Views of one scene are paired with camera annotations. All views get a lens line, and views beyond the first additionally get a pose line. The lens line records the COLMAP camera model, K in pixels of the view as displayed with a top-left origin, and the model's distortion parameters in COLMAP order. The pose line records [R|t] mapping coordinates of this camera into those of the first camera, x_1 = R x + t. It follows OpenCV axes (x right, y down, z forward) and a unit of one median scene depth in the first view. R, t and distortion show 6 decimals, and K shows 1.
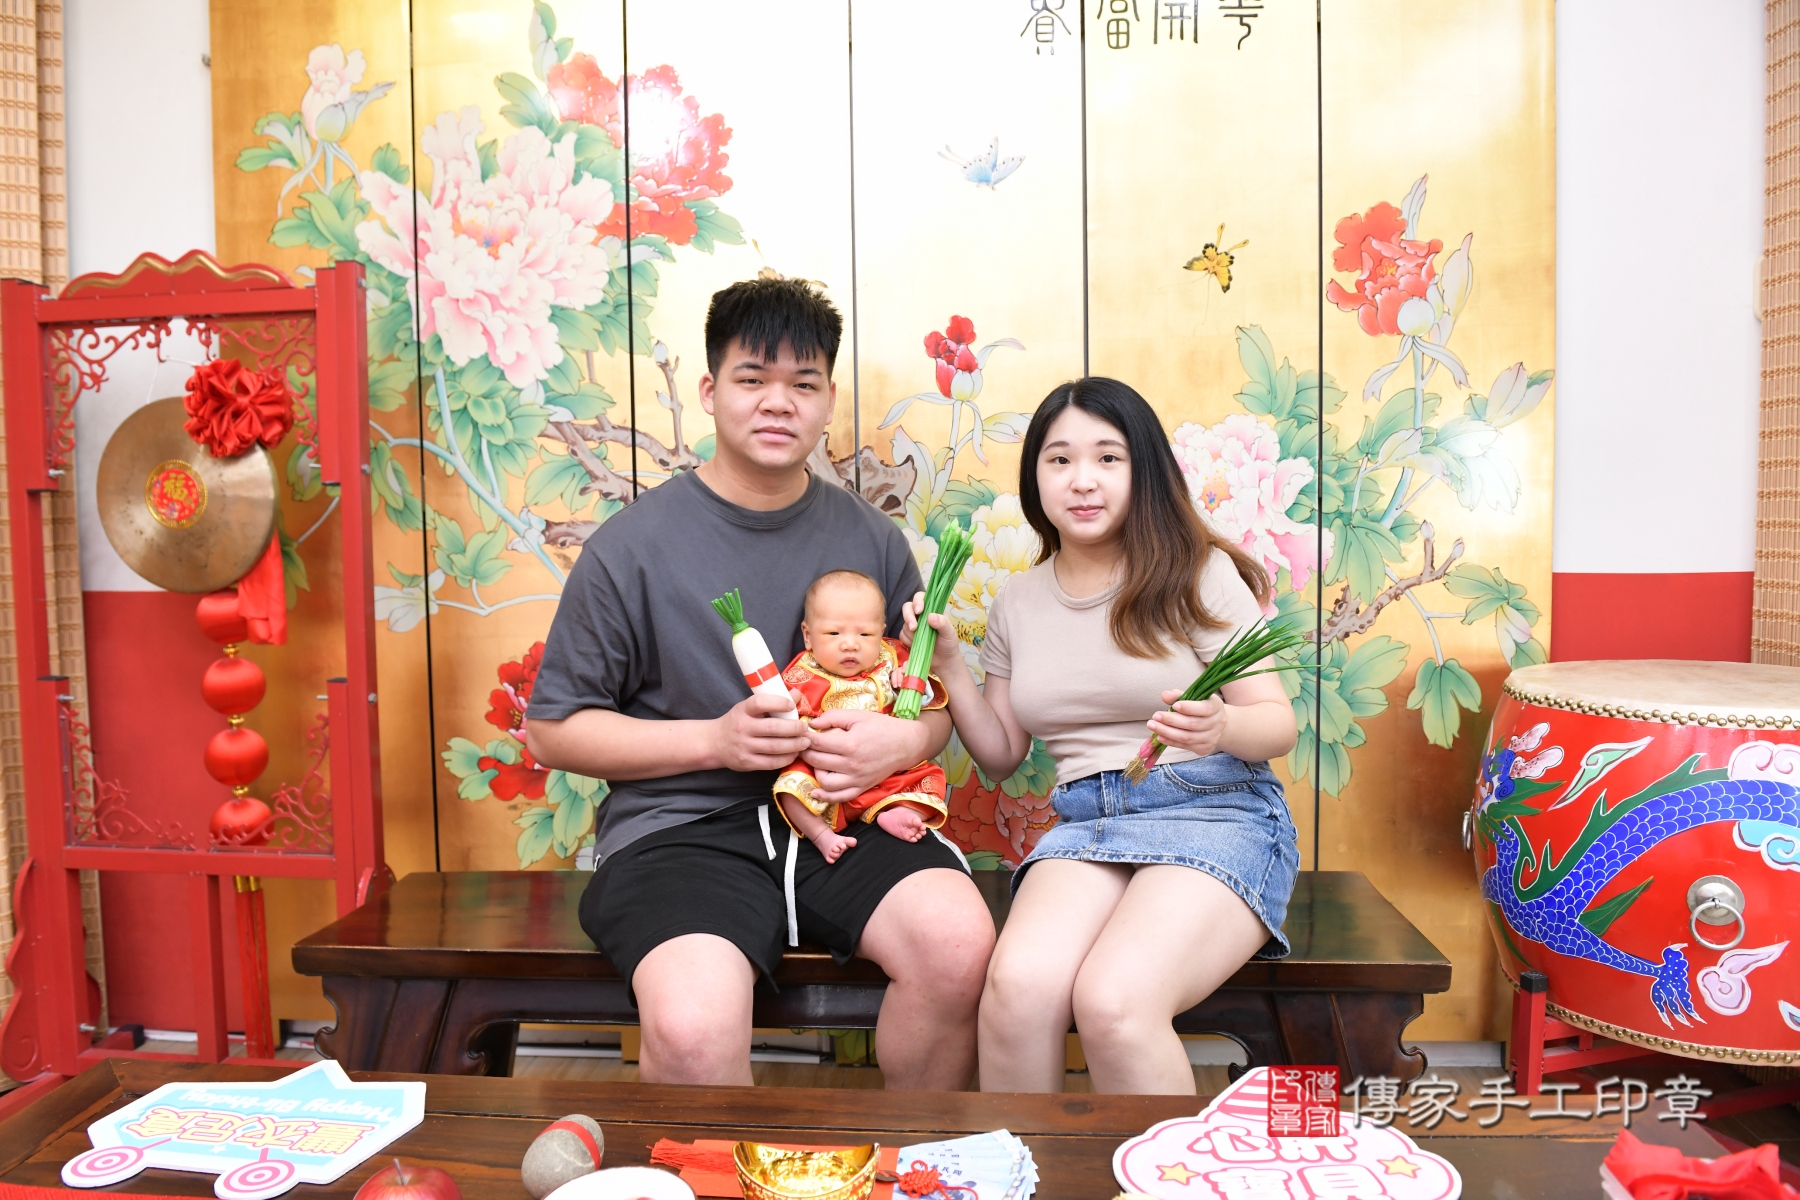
lens RADIAL K [[1213.2, 0, 896.3], [0, 1213.2, 606.1], [0, 0, 1]] dist [-0.052599, -0.000181]
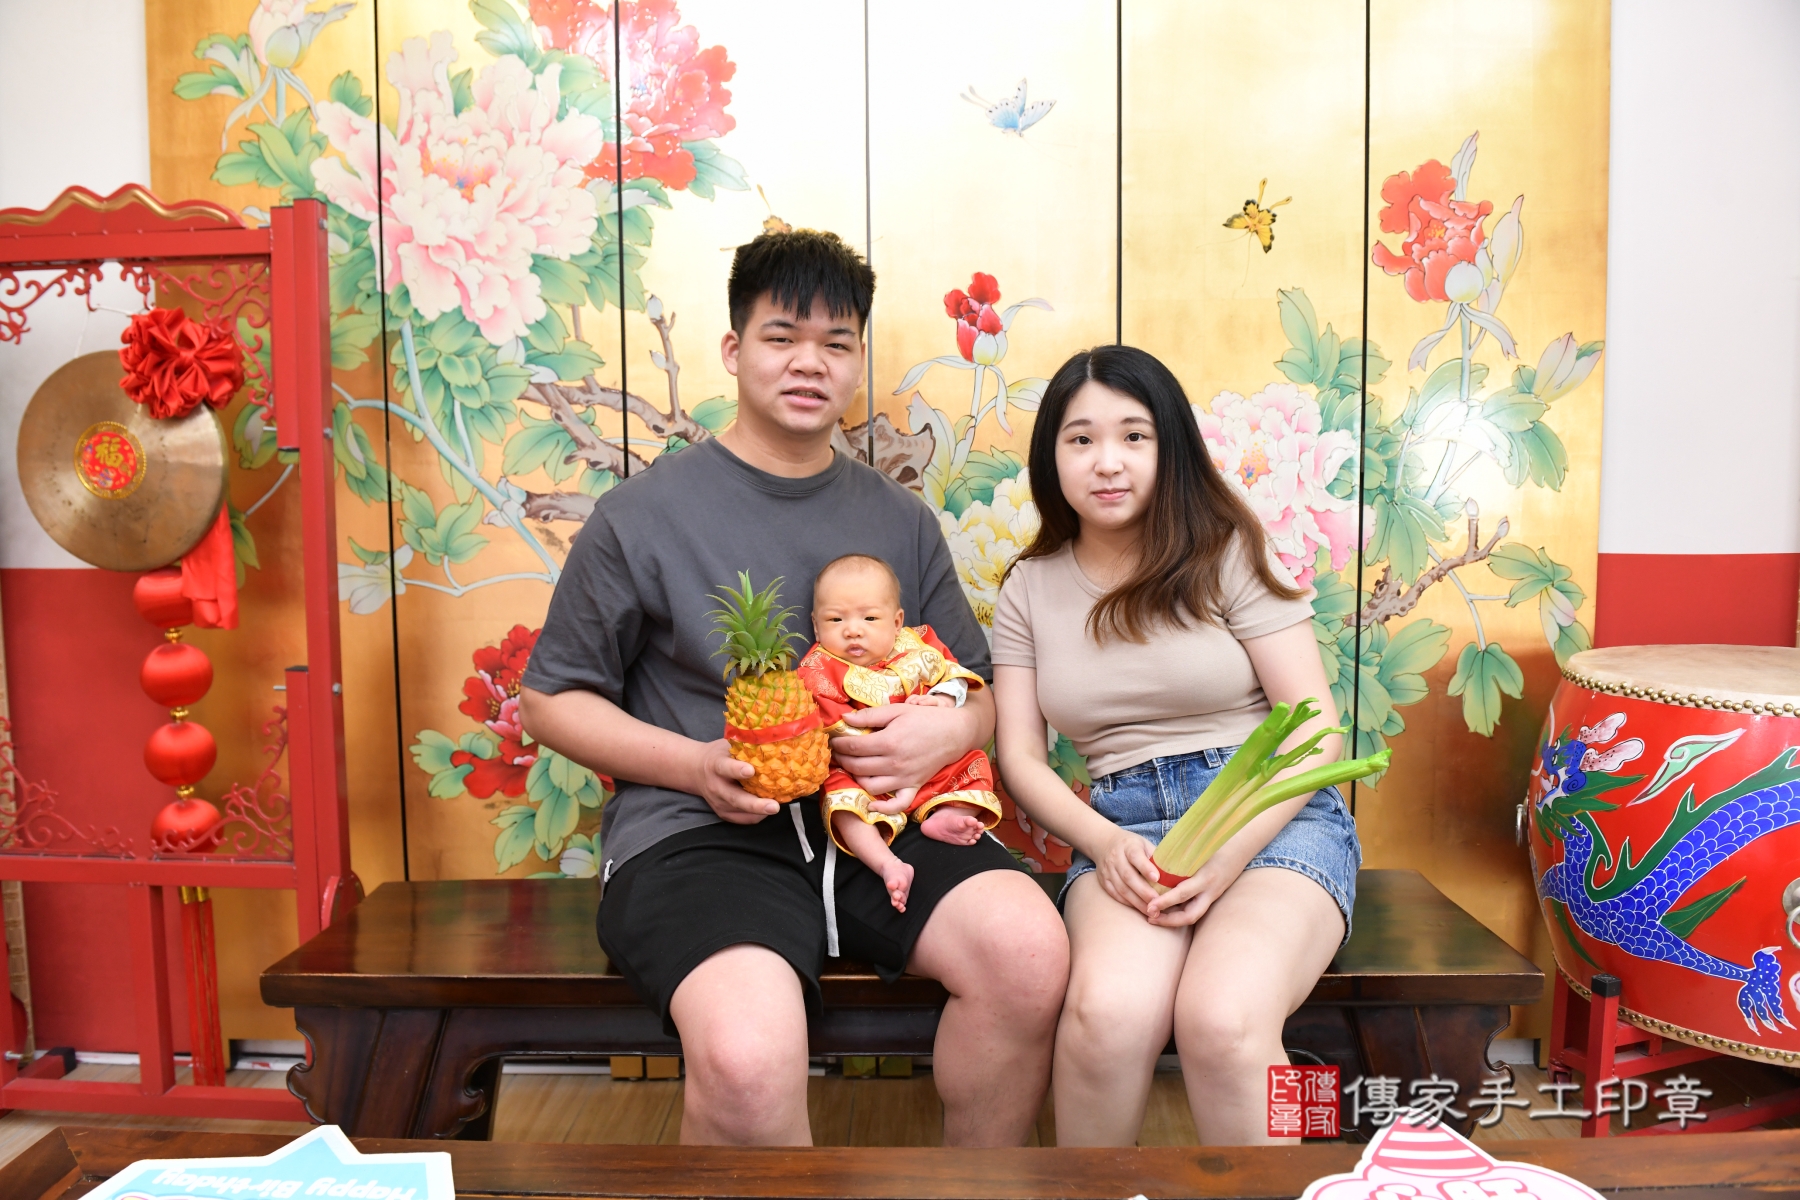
lens RADIAL K [[1213.2, 0, 893.7], [0, 1213.2, 604.0], [0, 0, 1]] dist [-0.052599, -0.000181]
pose [[0.998256, 0.000666, 0.059026, -0.070153], [-0.001829, 0.999805, 0.019645, -0.004817], [-0.059002, -0.019719, 0.998063, 0.076989]]
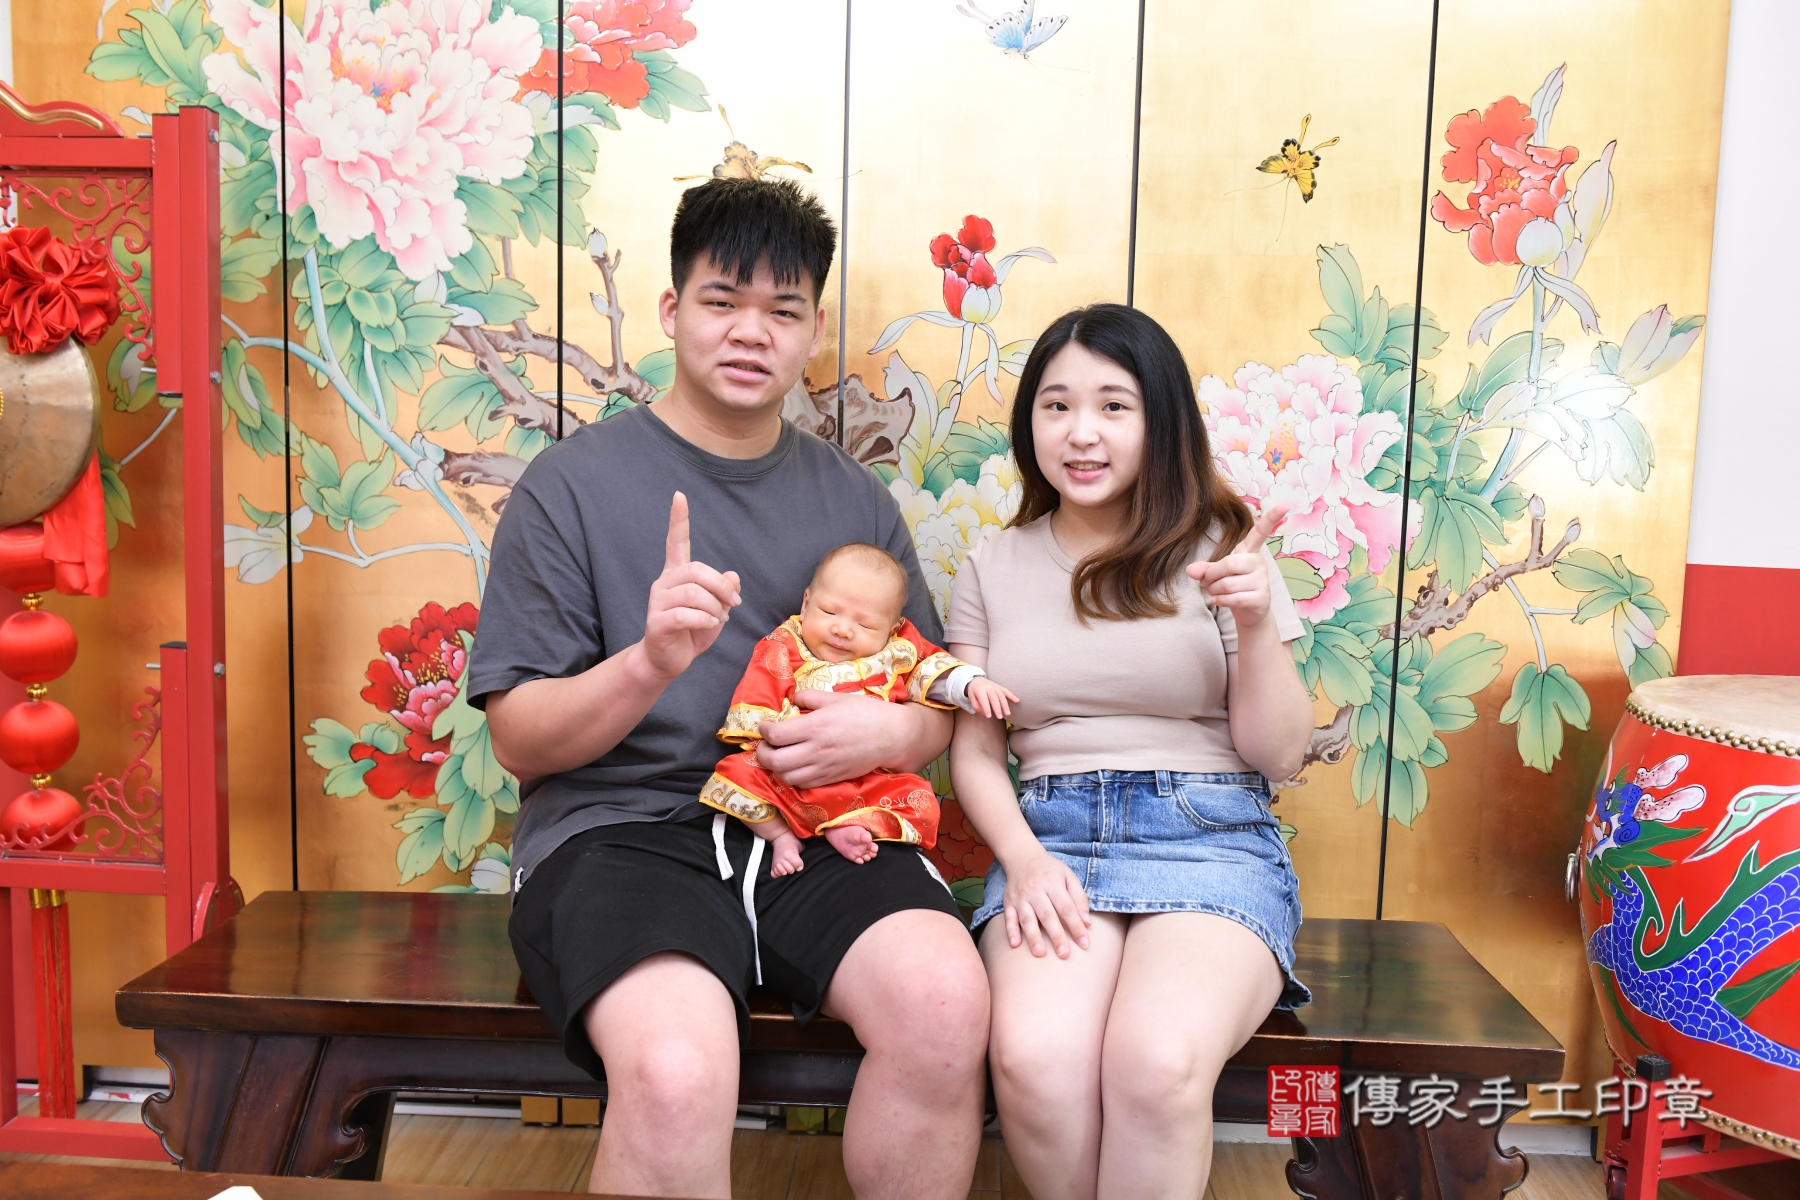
lens RADIAL K [[1465.1, 0, 892.1], [0, 1465.1, 604.0], [0, 0, 1]] dist [-0.017499, 0.001051]
pose [[0.998400, 0.035399, 0.044101, -0.036745], [-0.037244, 0.998434, 0.041738, -0.021883], [-0.042554, -0.043314, 0.998155, 0.023762]]
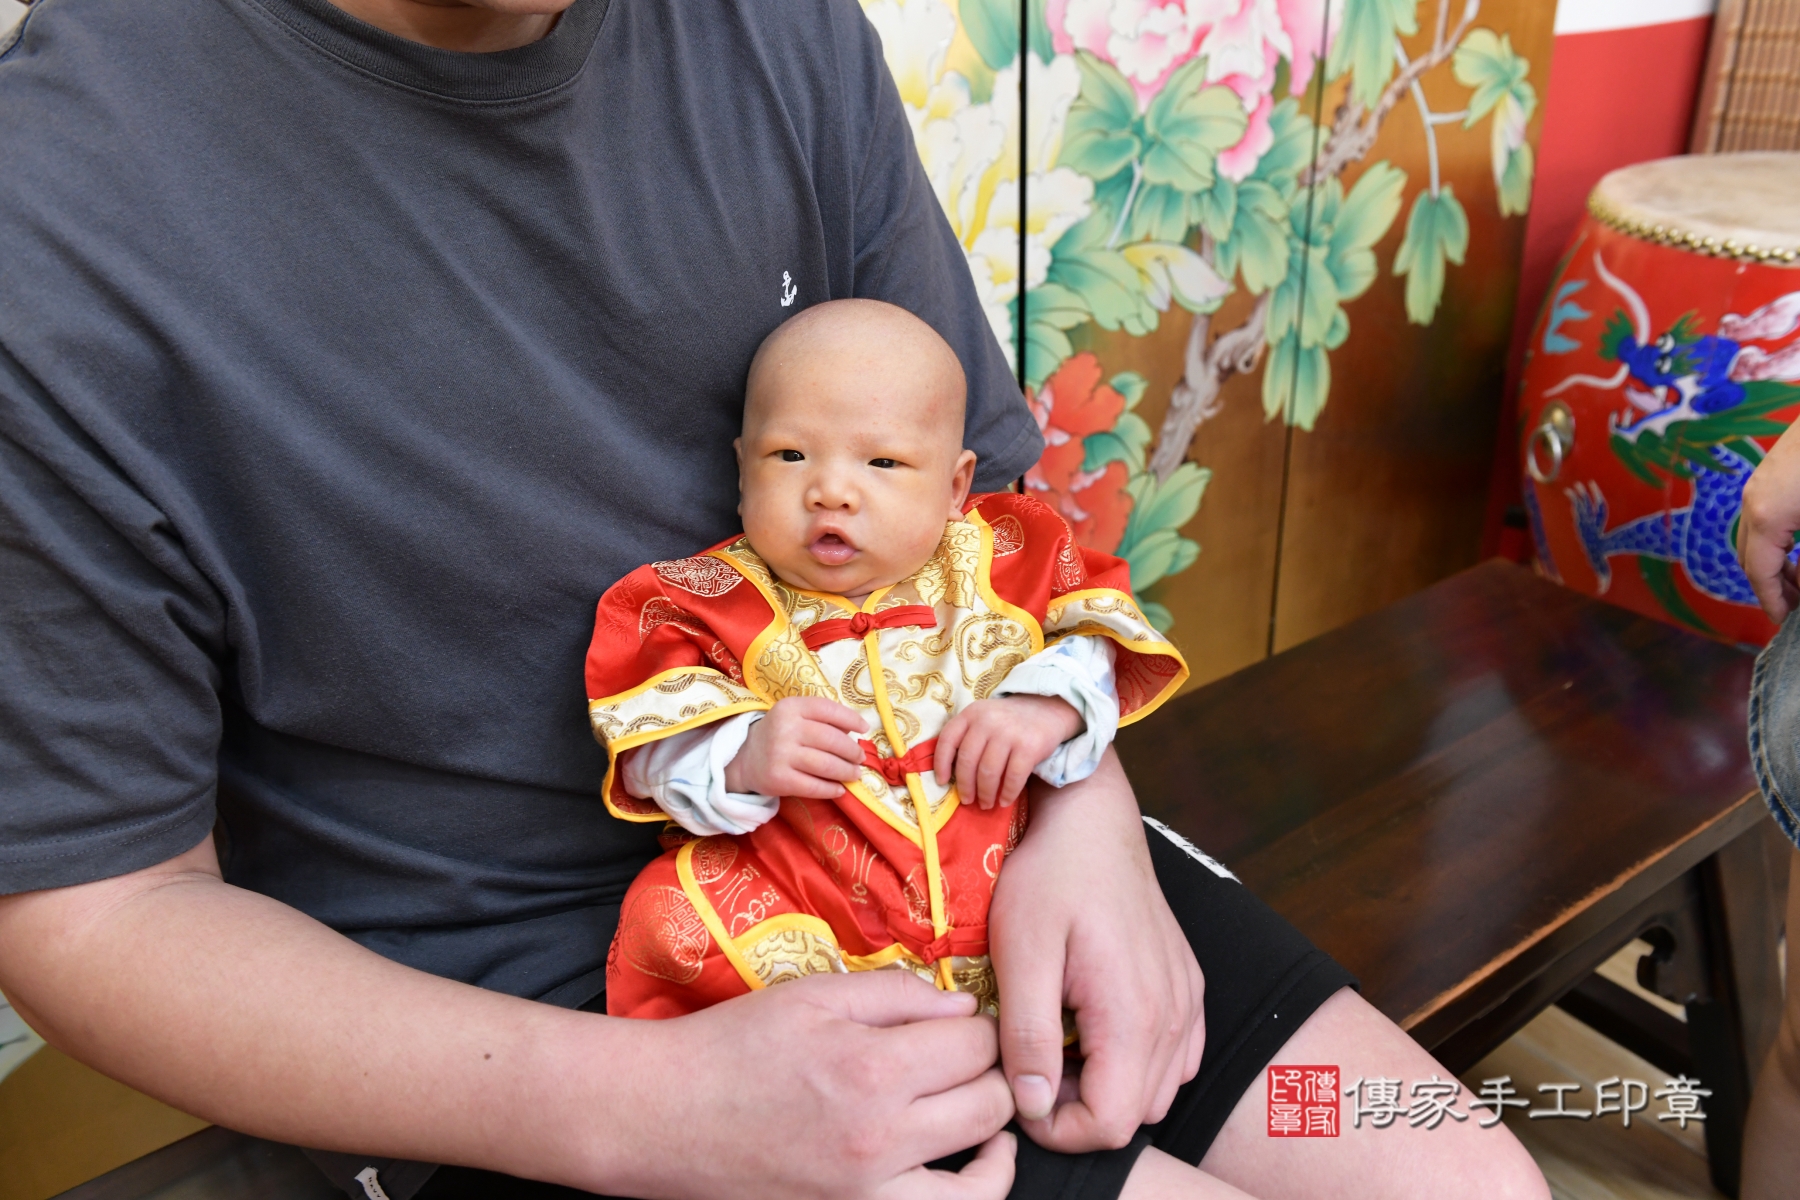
lens RADIAL K [[1465.1, 0, 890.3], [0, 1465.1, 592.1], [0, 0, 1]] dist [-0.017499, 0.001051]
pose [[0.772133, -0.282613, 0.569158, -0.277121], [0.069872, 0.927989, 0.365998, -0.061603], [-0.631608, -0.242831, 0.736277, 0.553225]]
